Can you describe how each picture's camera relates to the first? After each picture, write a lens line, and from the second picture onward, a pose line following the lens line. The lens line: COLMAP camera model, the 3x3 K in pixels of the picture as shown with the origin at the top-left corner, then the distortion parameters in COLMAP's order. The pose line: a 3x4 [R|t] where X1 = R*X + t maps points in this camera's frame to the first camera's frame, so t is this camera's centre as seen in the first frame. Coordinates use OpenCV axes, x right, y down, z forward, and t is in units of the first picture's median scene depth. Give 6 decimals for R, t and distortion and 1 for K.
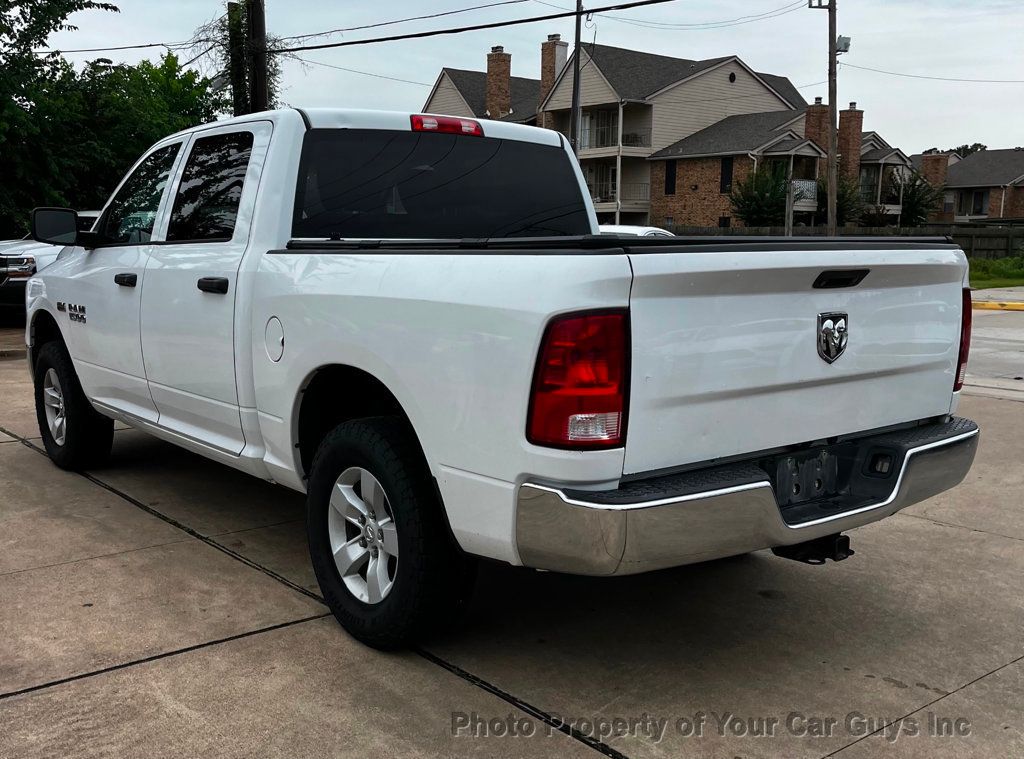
lens RADIAL K [[1027.7, 0, 517.0], [0, 1027.7, 421.2], [0, 0, 1]] dist [0.039524, -0.021873]
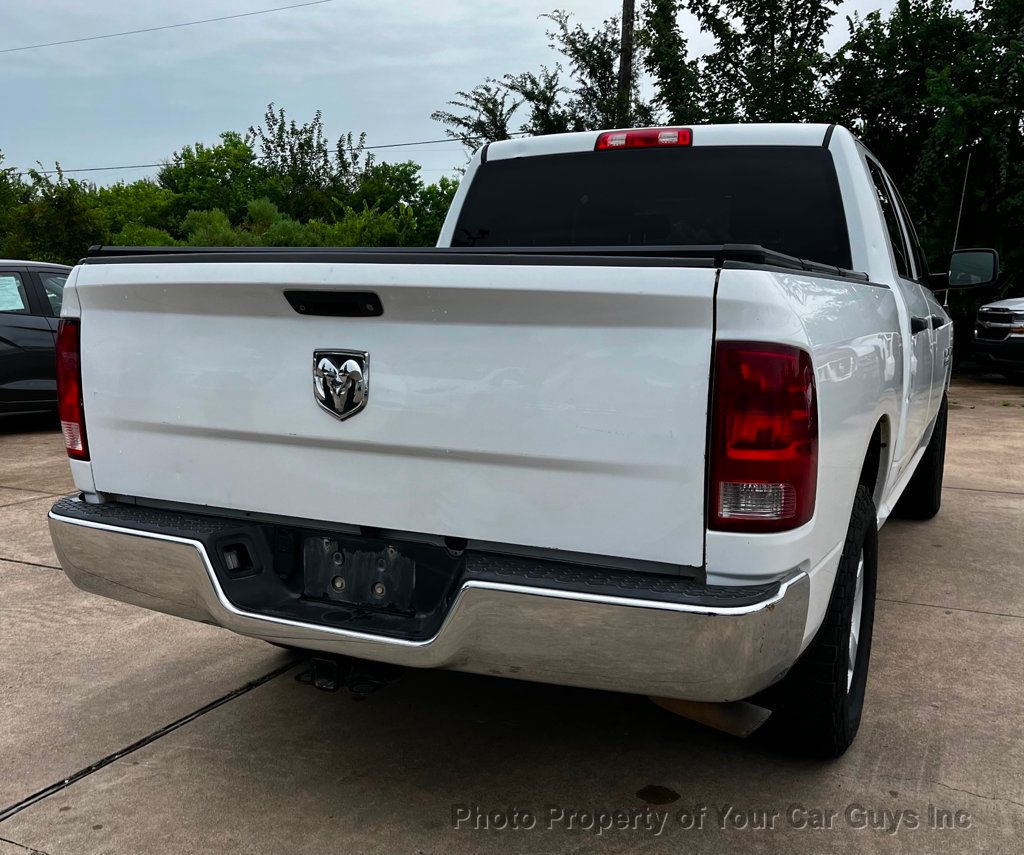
lens RADIAL K [[1046.5, 0, 520.2], [0, 1046.5, 468.0], [0, 0, 1]] dist [0.021037, 0.014862]
pose [[0.449678, 0.153385, -0.879922, 0.132846], [-0.169444, 0.981905, 0.084569, -0.013941], [0.876971, 0.111069, 0.467531, 0.100547]]
